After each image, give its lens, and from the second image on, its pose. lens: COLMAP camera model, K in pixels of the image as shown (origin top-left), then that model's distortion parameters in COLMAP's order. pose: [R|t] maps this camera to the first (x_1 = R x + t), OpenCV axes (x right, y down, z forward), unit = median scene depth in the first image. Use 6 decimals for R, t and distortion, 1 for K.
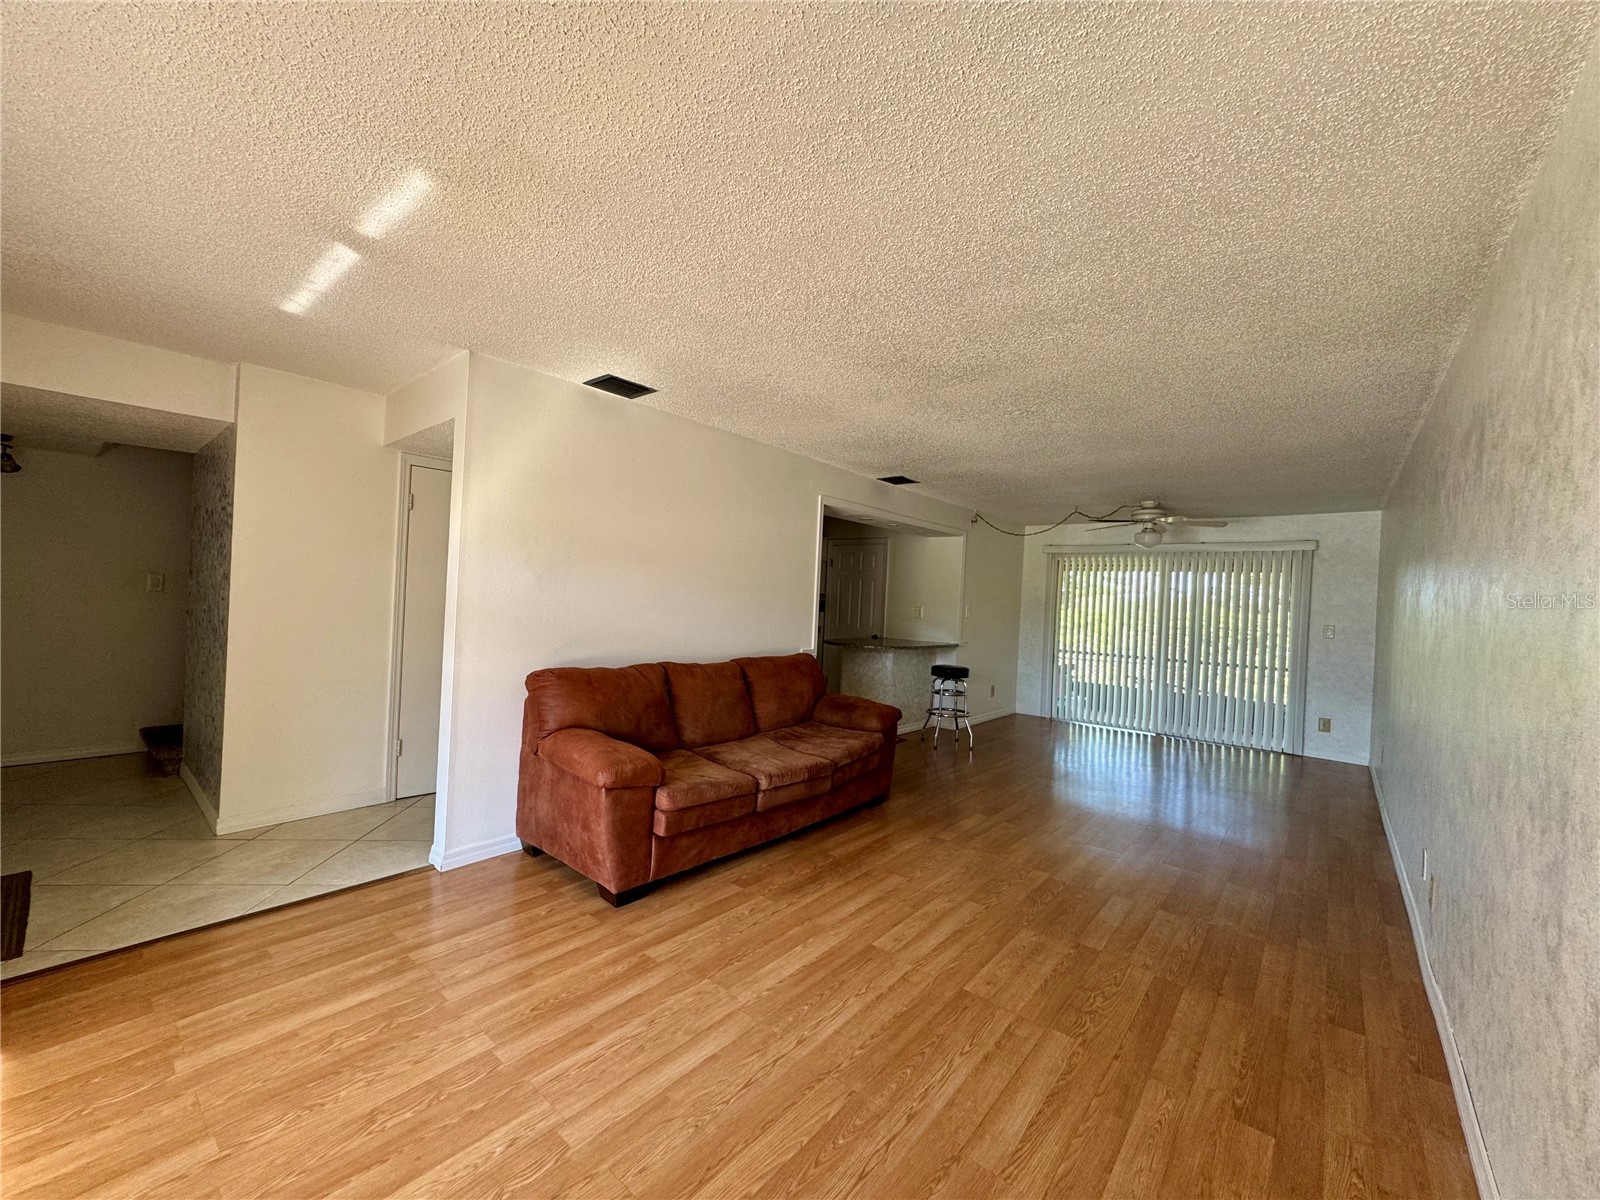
lens RADIAL K [[642.7, 0, 801.3], [0, 642.7, 602.1], [0, 0, 1]] dist [-0.001471, -0.000010]
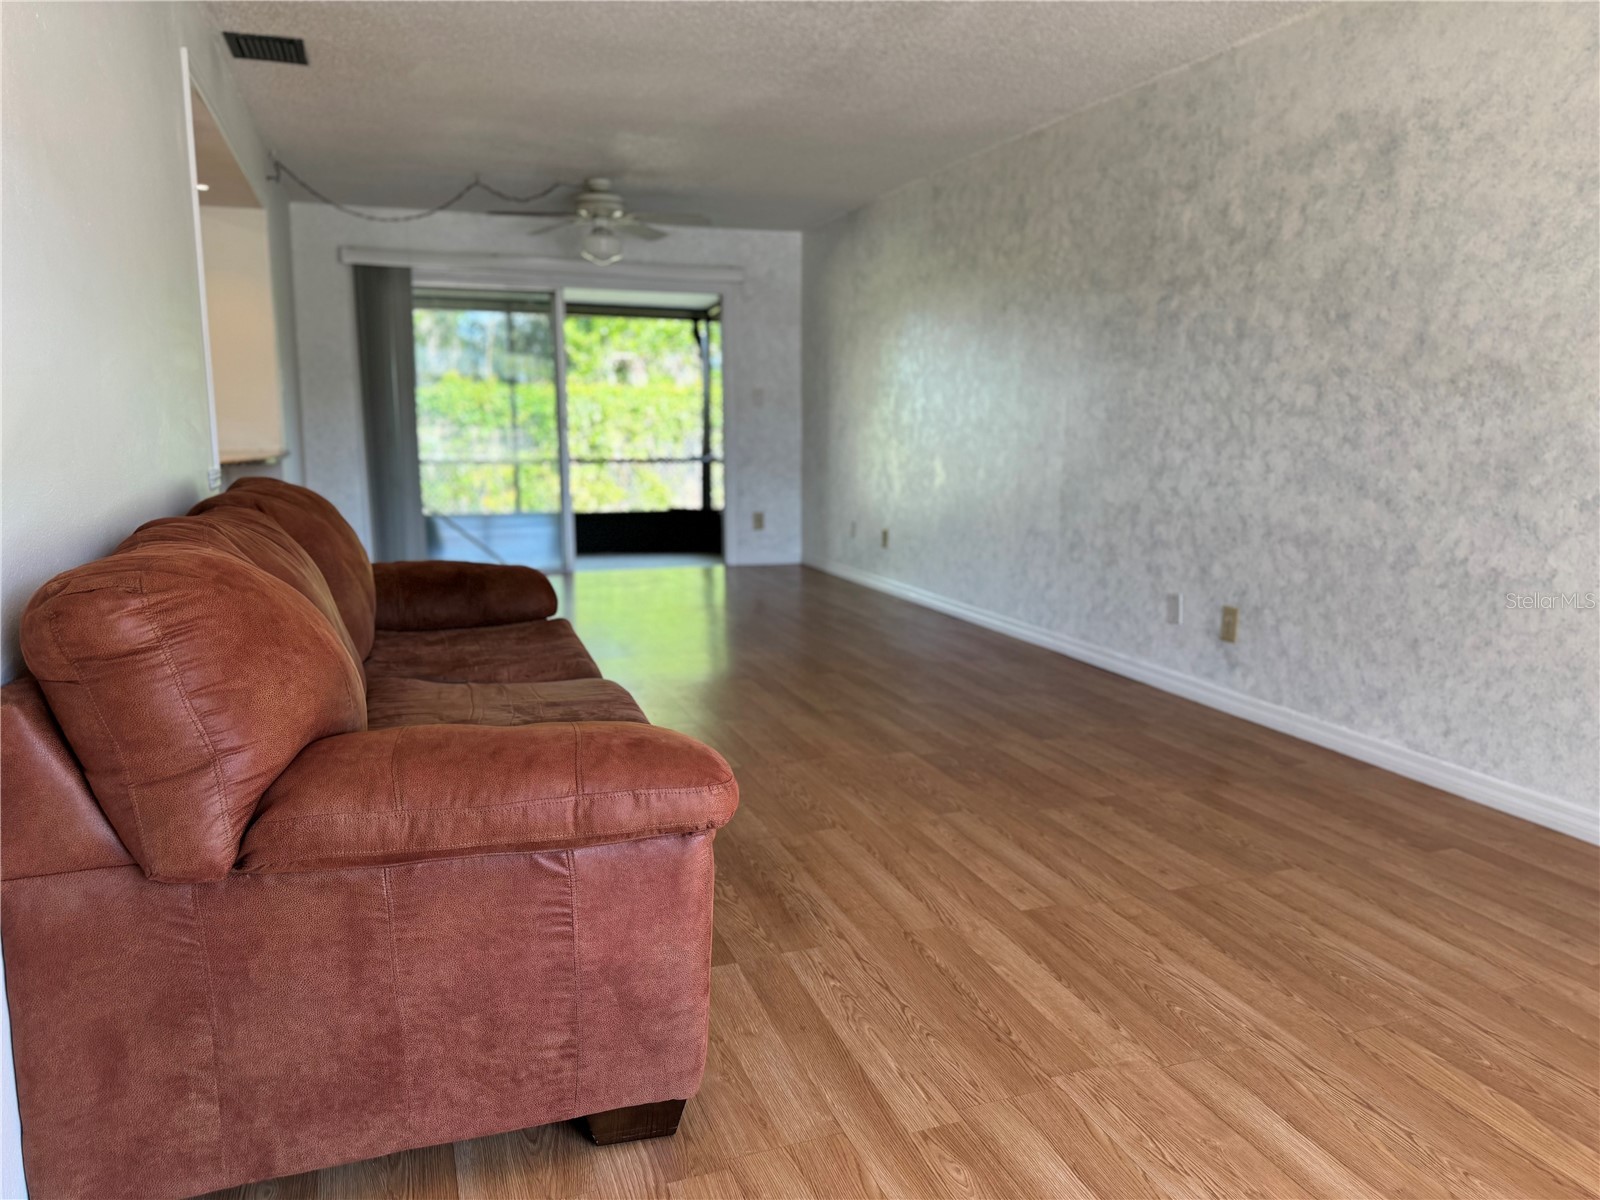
lens RADIAL K [[1140.6, 0, 801.7], [0, 1140.6, 601.0], [0, 0, 1]] dist [0.014218, -0.018773]
pose [[0.488556, -0.181509, 0.853444, -0.864304], [0.013072, 0.979536, 0.200843, 0.040725], [-0.872435, -0.086967, 0.480931, 0.720114]]
